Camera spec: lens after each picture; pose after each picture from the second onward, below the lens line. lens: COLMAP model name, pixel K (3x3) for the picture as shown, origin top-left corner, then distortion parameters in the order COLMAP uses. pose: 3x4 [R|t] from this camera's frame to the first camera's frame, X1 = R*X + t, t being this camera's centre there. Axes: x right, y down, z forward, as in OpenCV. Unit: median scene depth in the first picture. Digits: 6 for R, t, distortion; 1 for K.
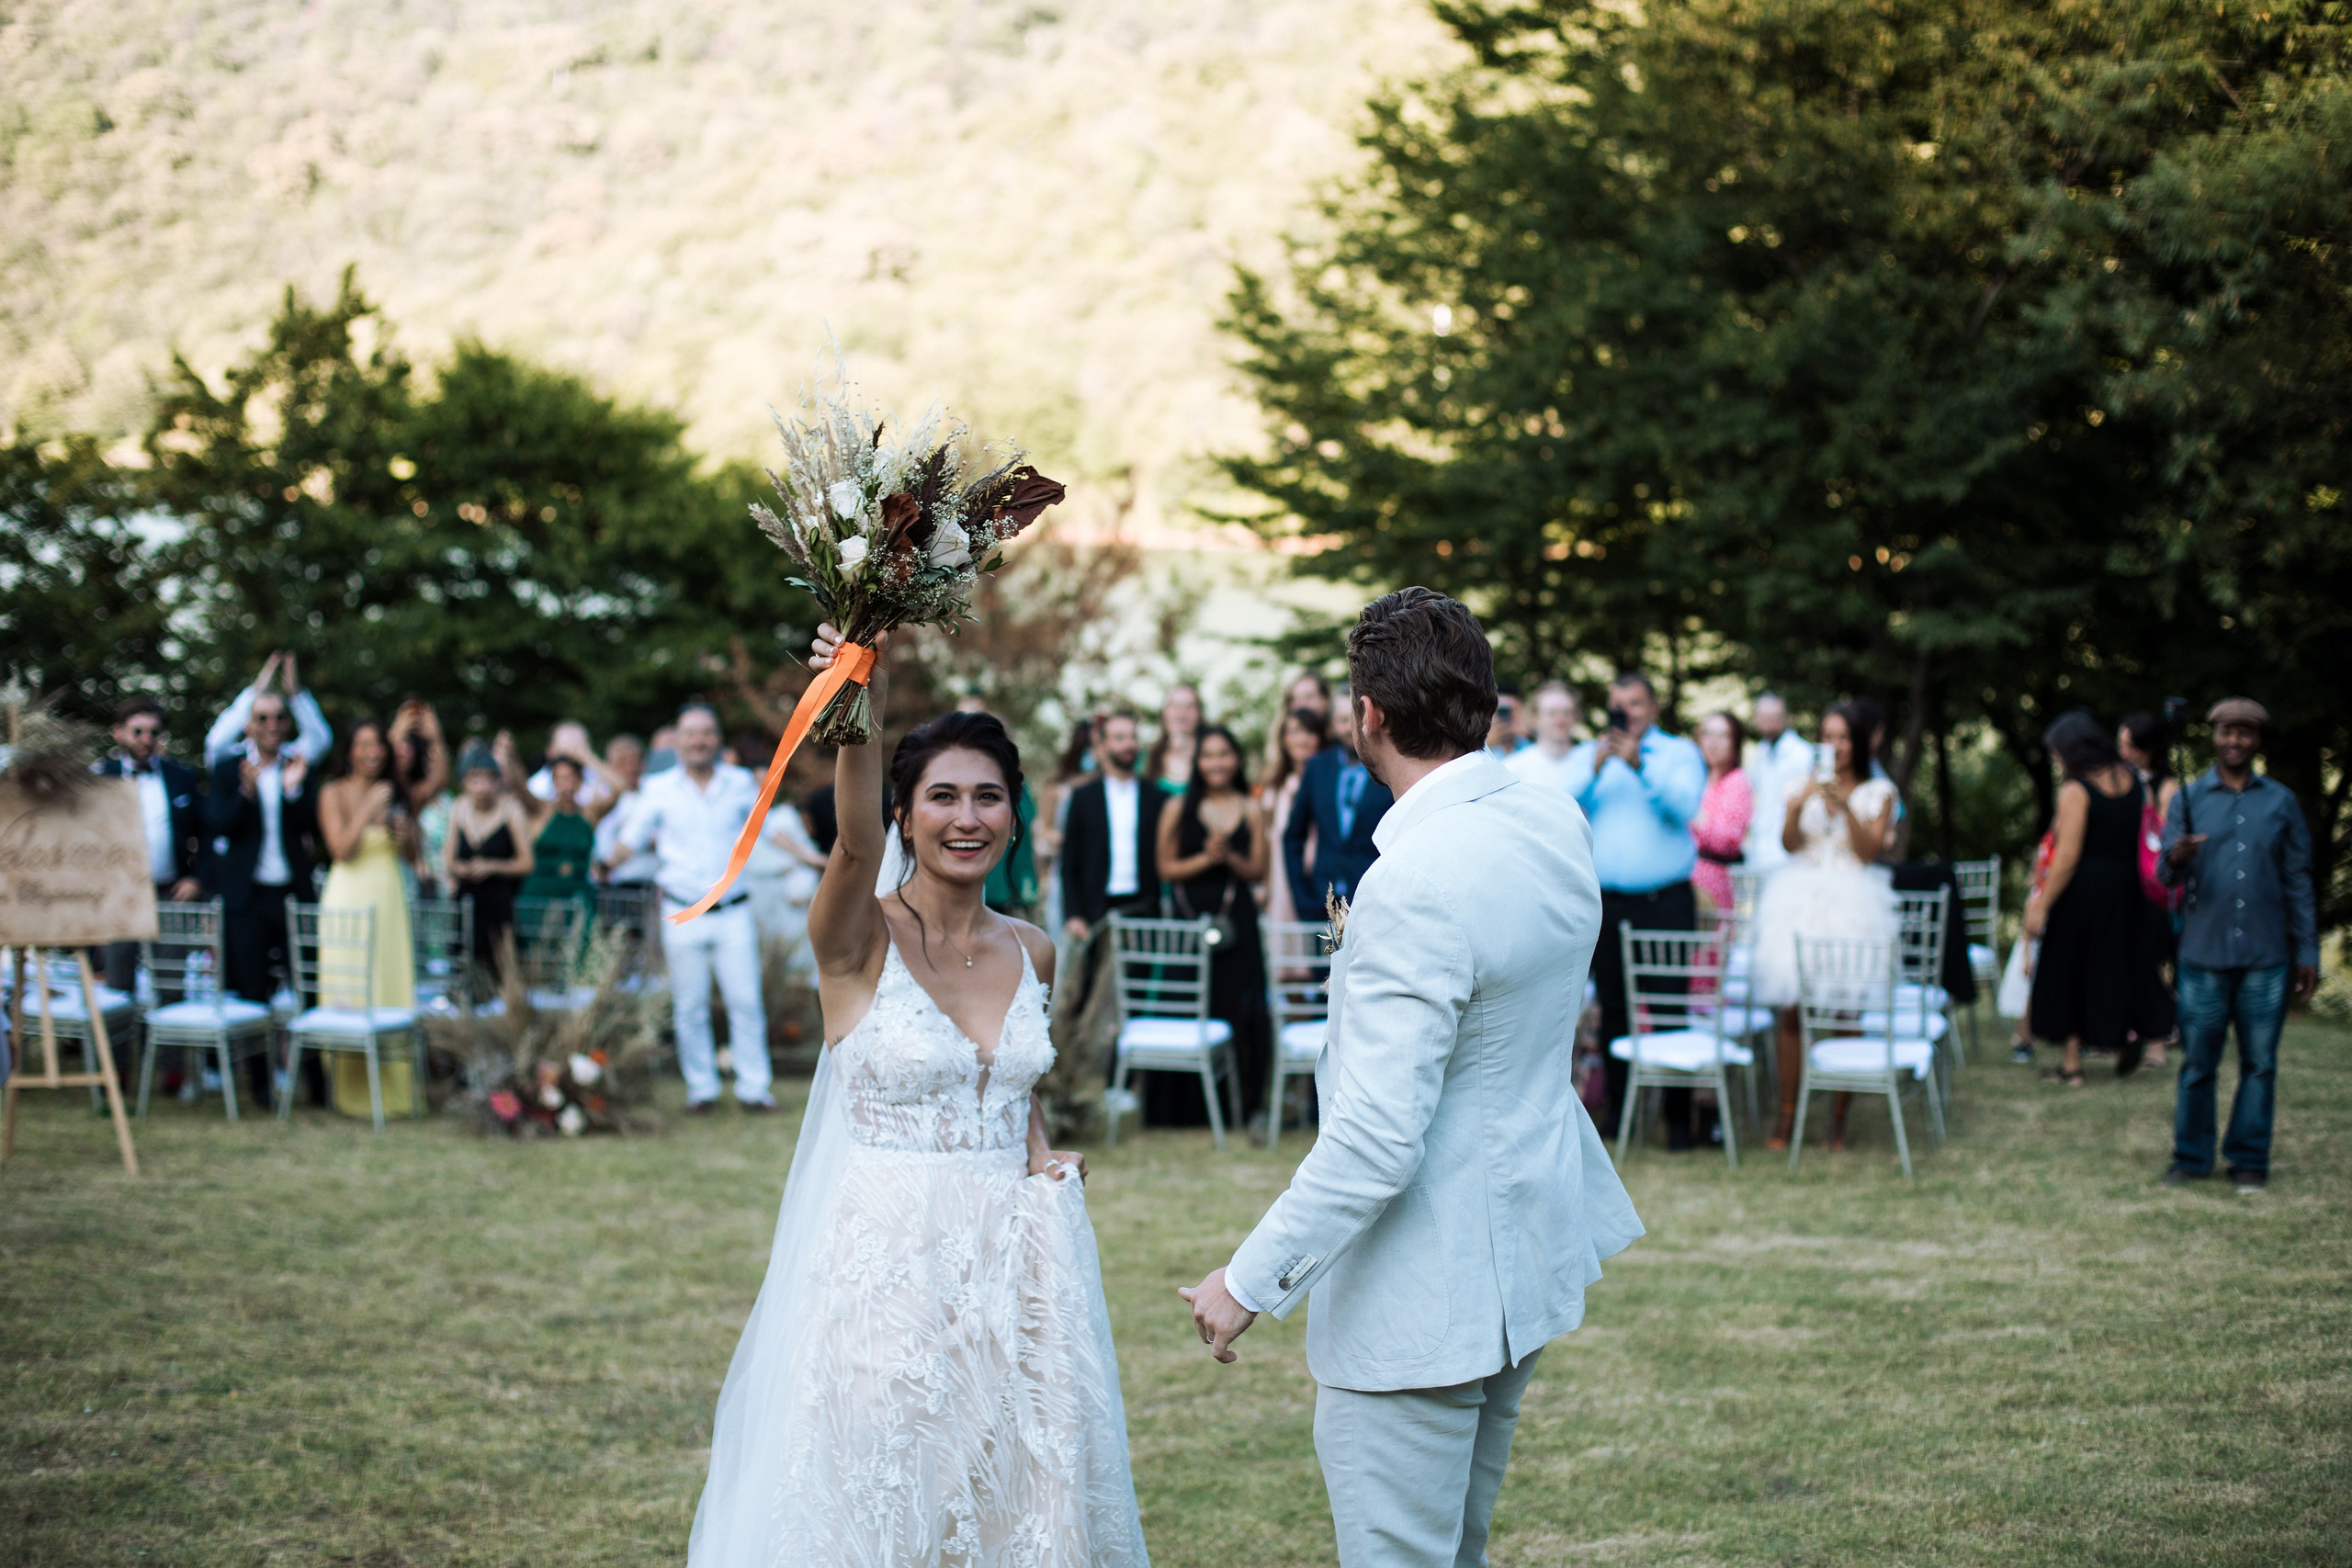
lens RADIAL K [[3575.2, 0, 1176.0], [0, 3575.2, 784.0], [0, 0, 1]] dist [-0.140264, 0.091626]
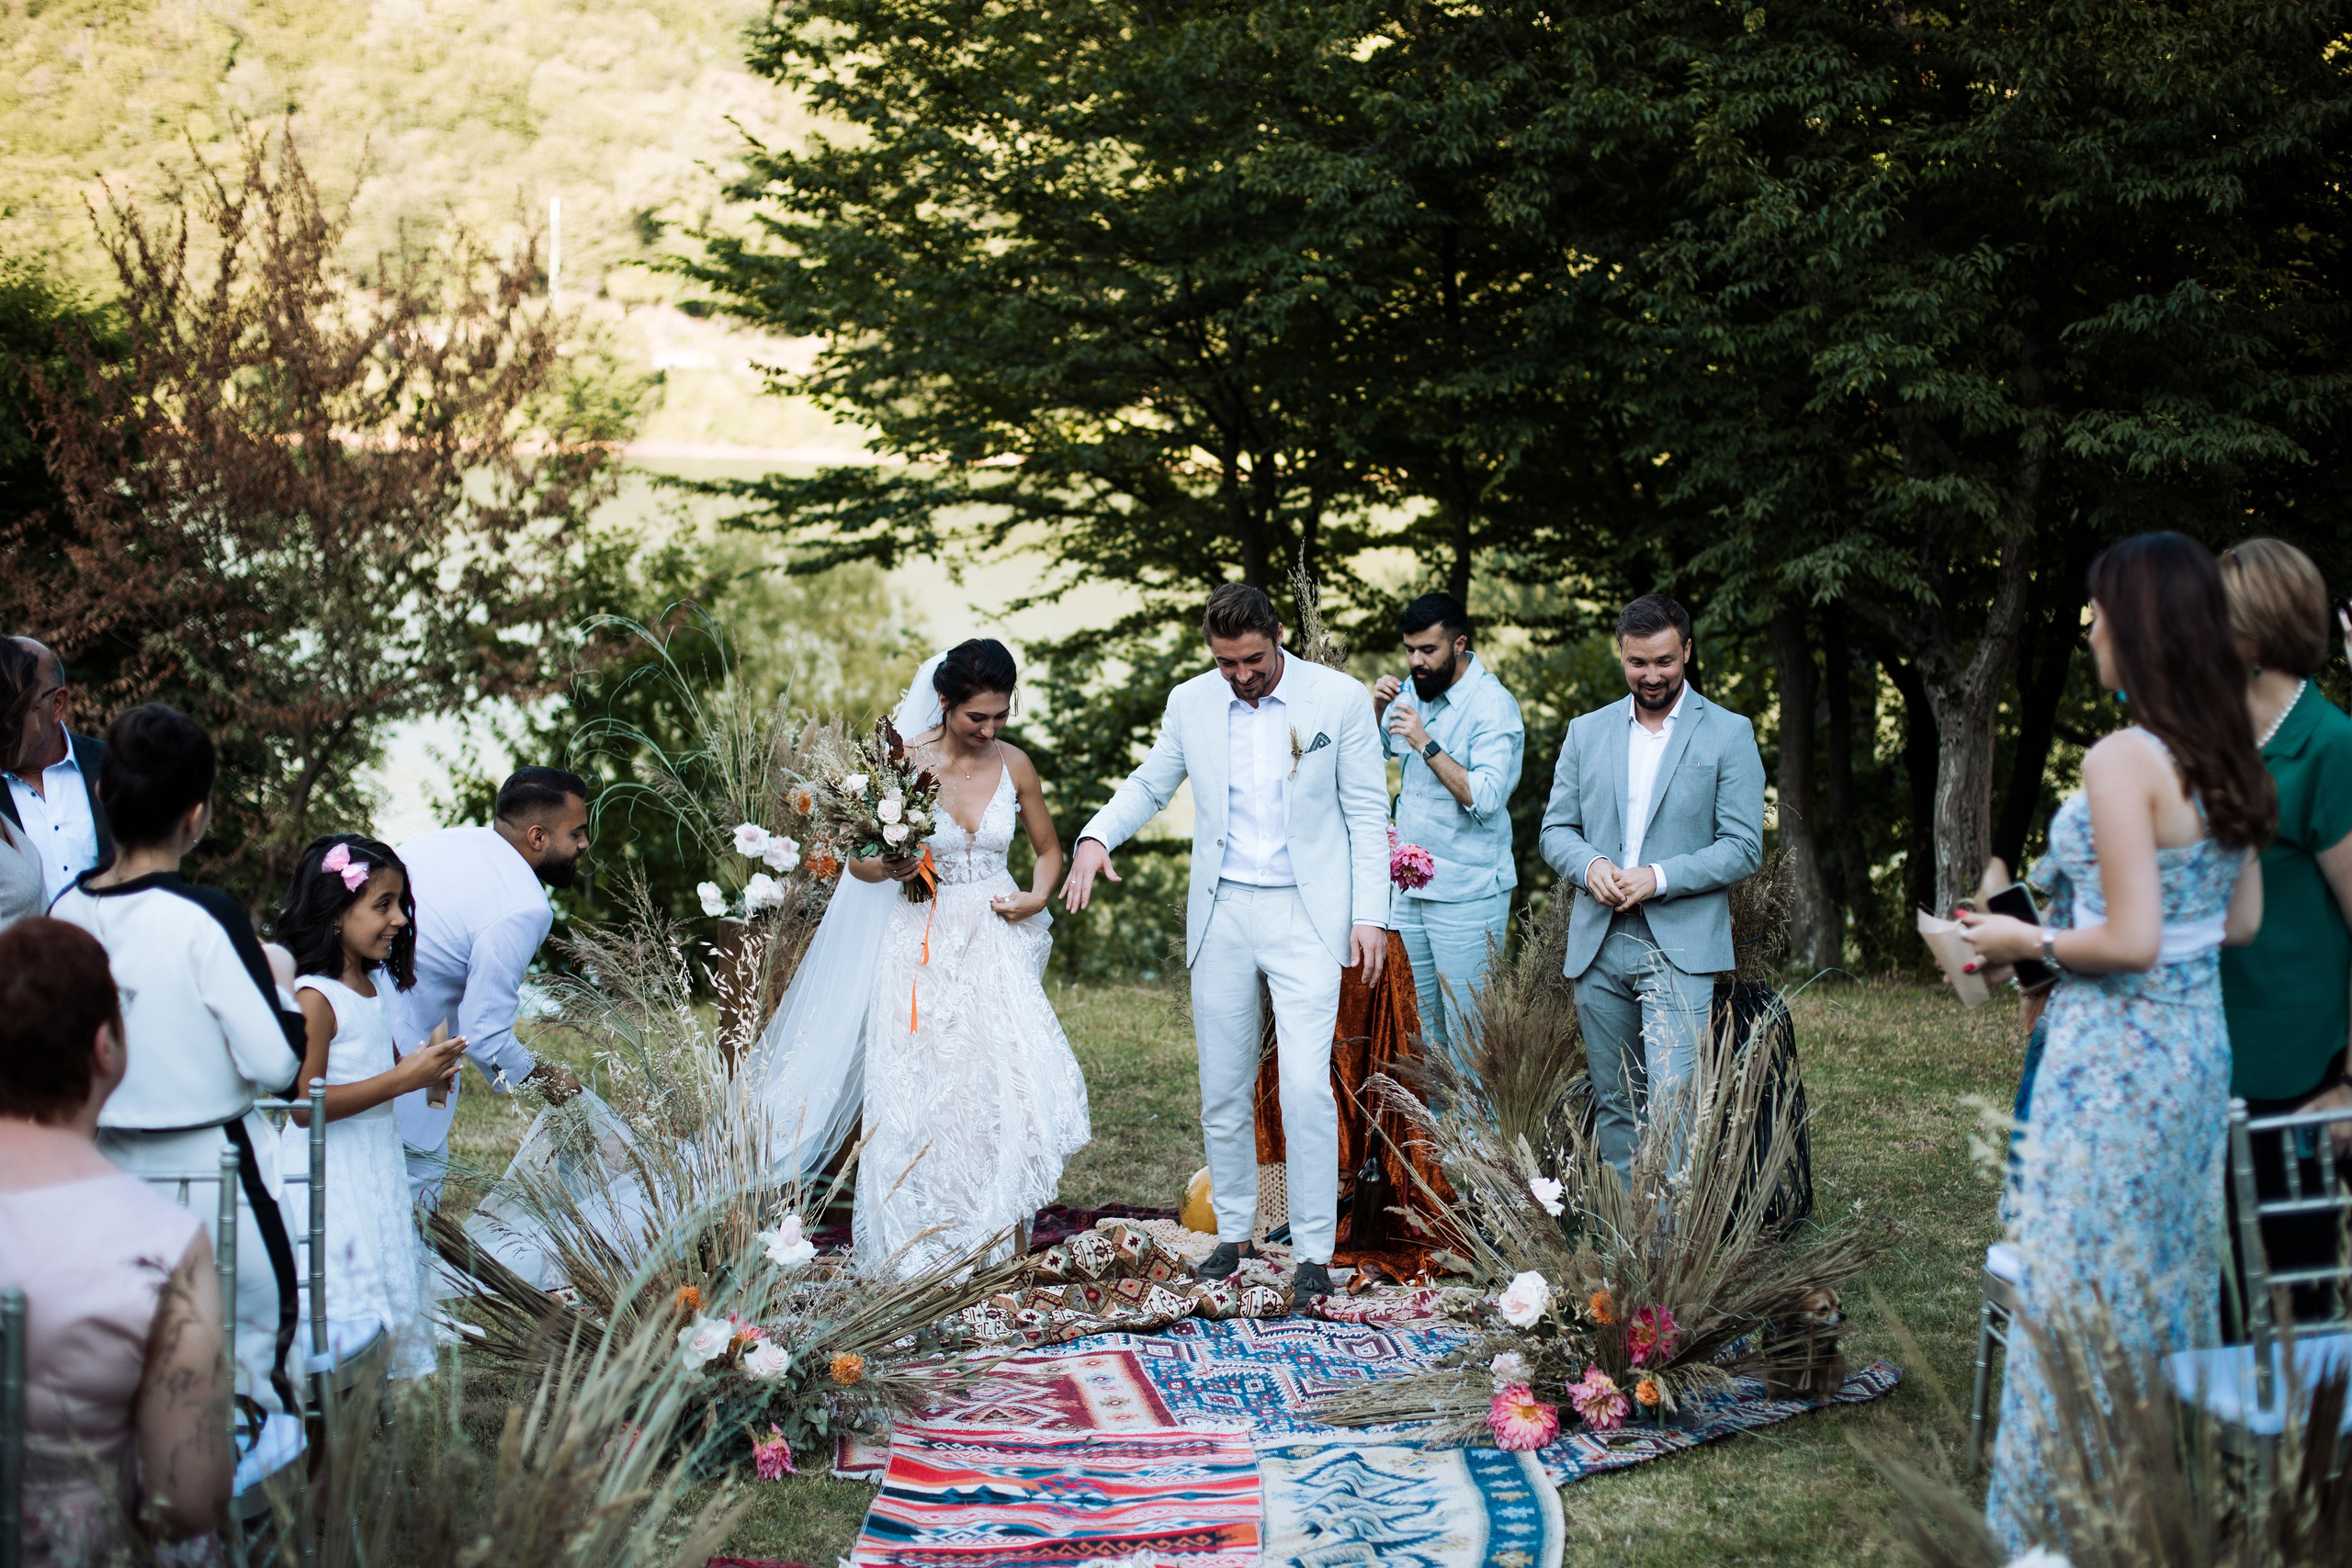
lens RADIAL K [[3521.3, 0, 1176.0], [0, 3521.3, 784.0], [0, 0, 1]] dist [-0.133053, 0.119095]
pose [[0.966209, -0.021377, 0.256871, -0.064186], [0.014481, 0.999483, 0.028711, -0.004463], [-0.257351, -0.024021, 0.966019, 0.369827]]
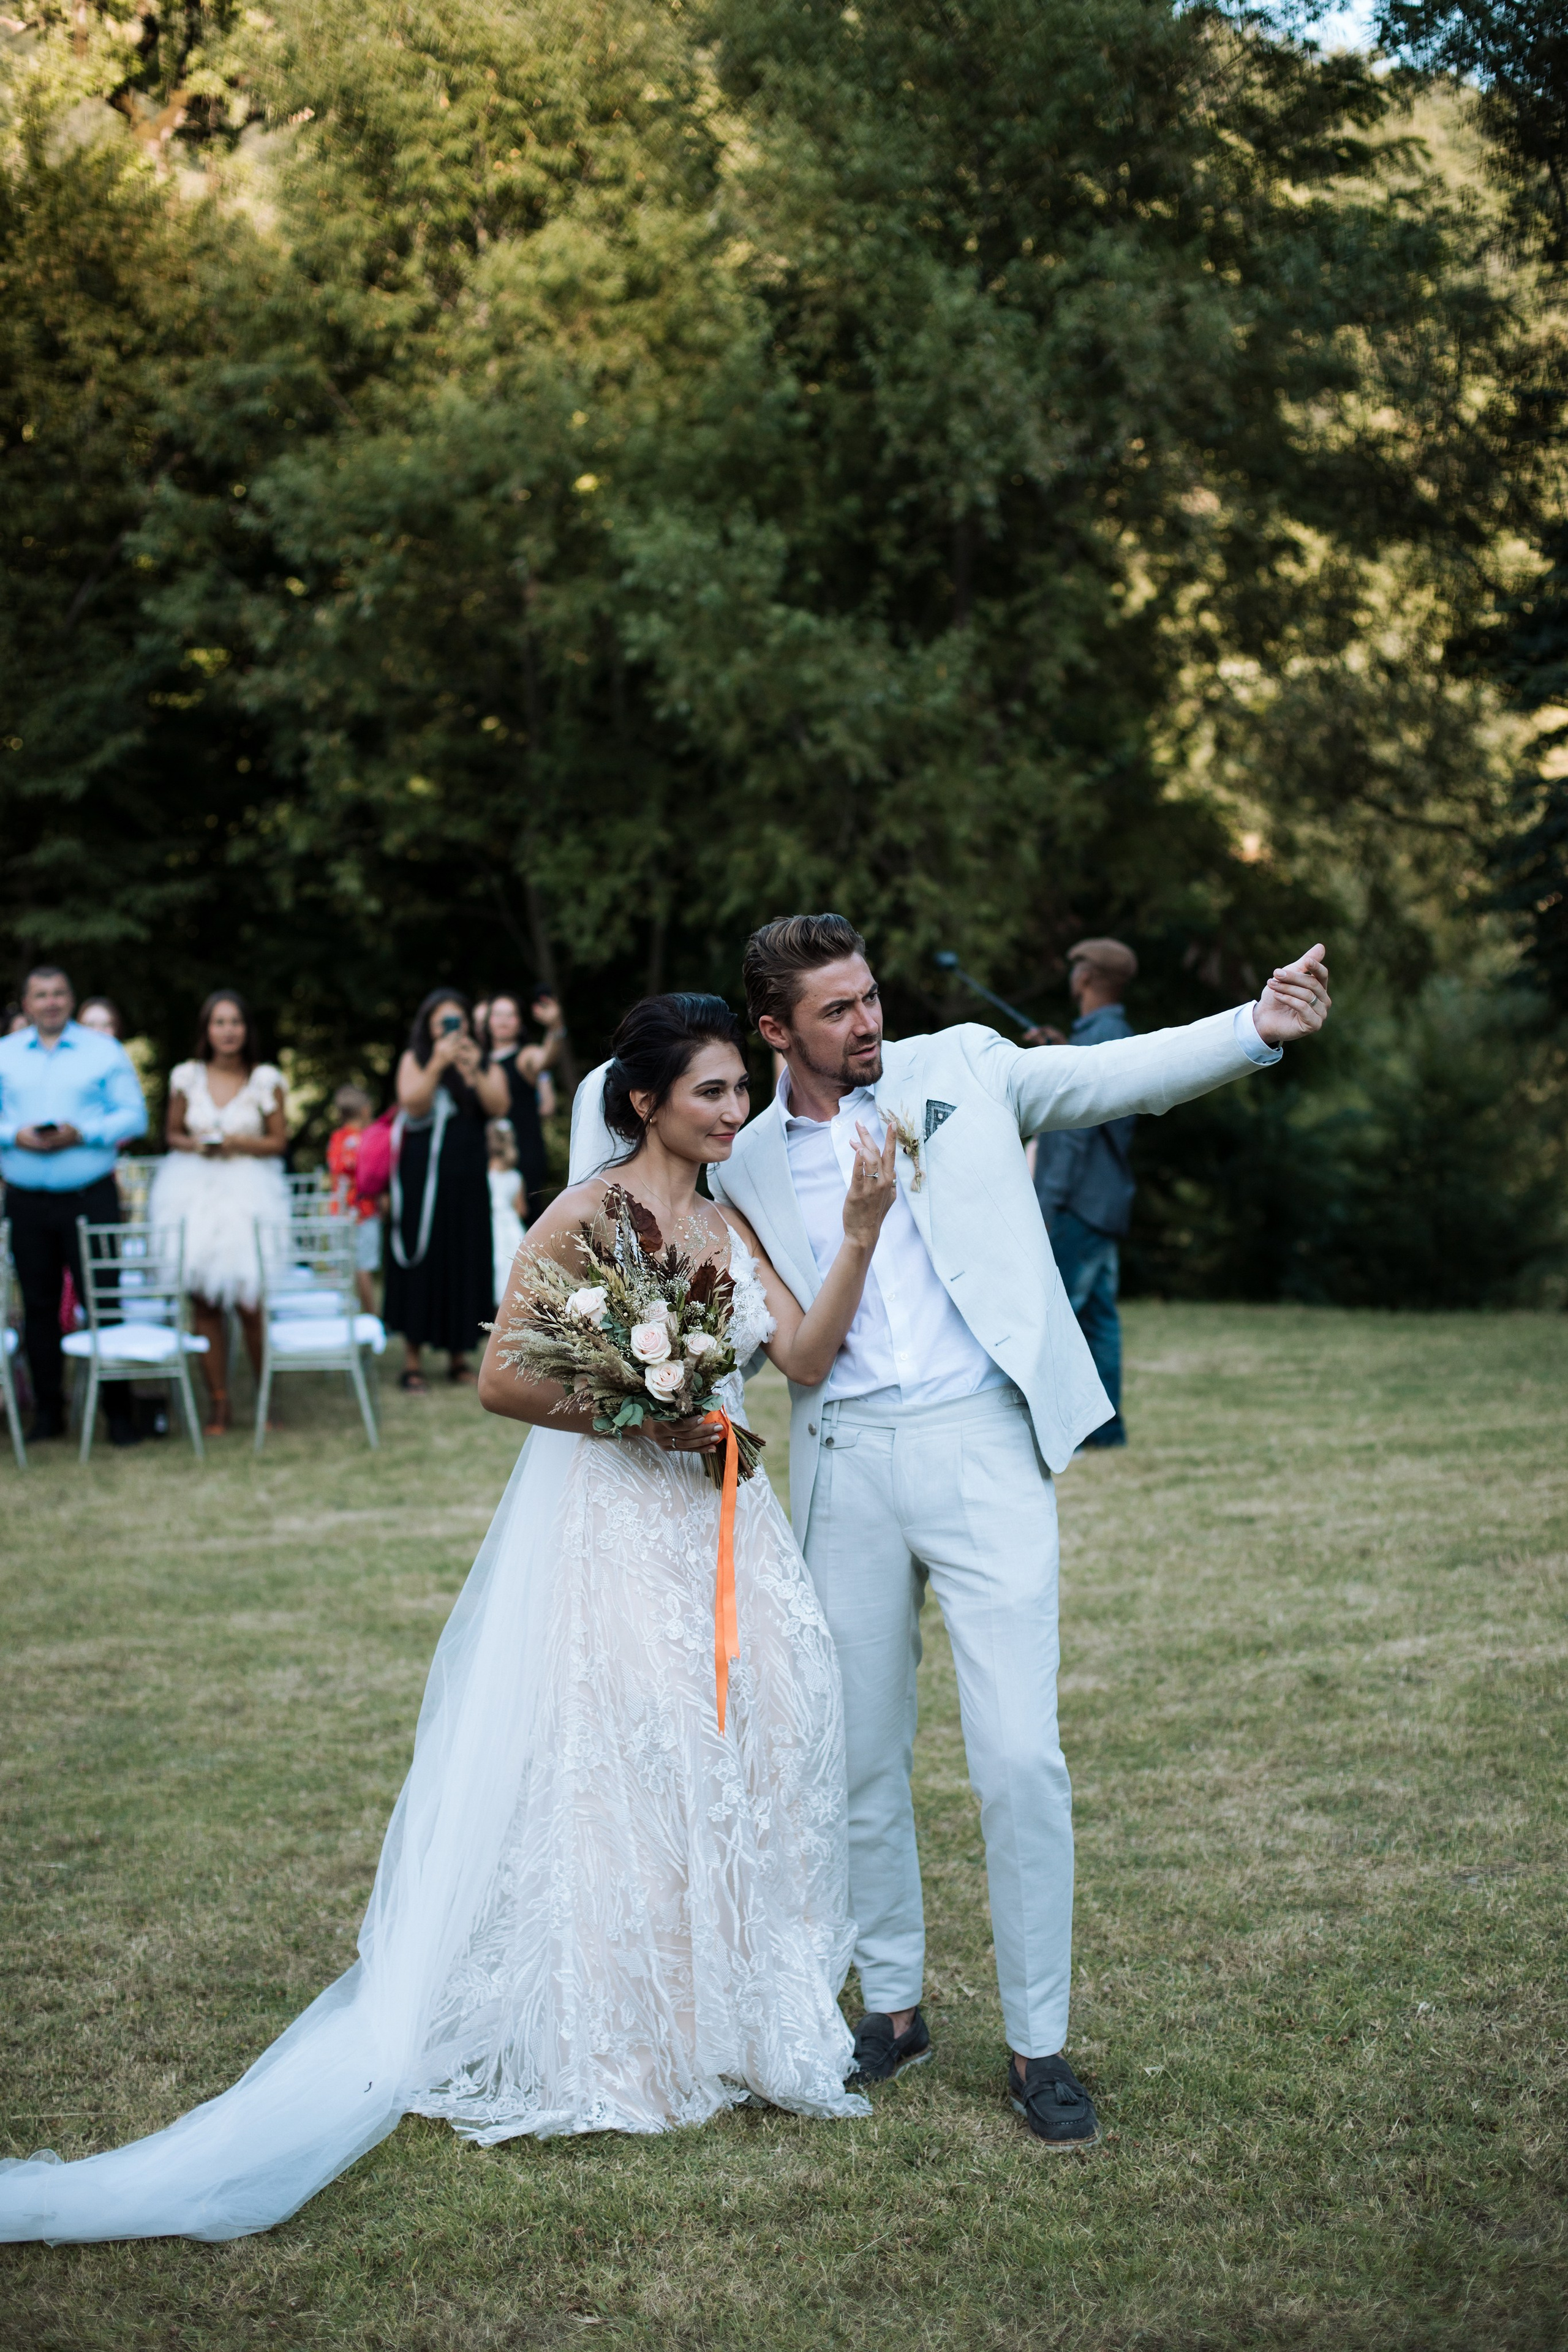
lens RADIAL K [[3575.5, 0, 784.0], [0, 3575.5, 1176.0], [0, 0, 1]] dist [-0.140264, 0.091626]
pose [[0.878357, -0.054813, 0.474852, -0.063913], [0.043427, 0.998446, 0.034924, 0.000511], [-0.476029, -0.010054, 0.879372, 0.015289]]
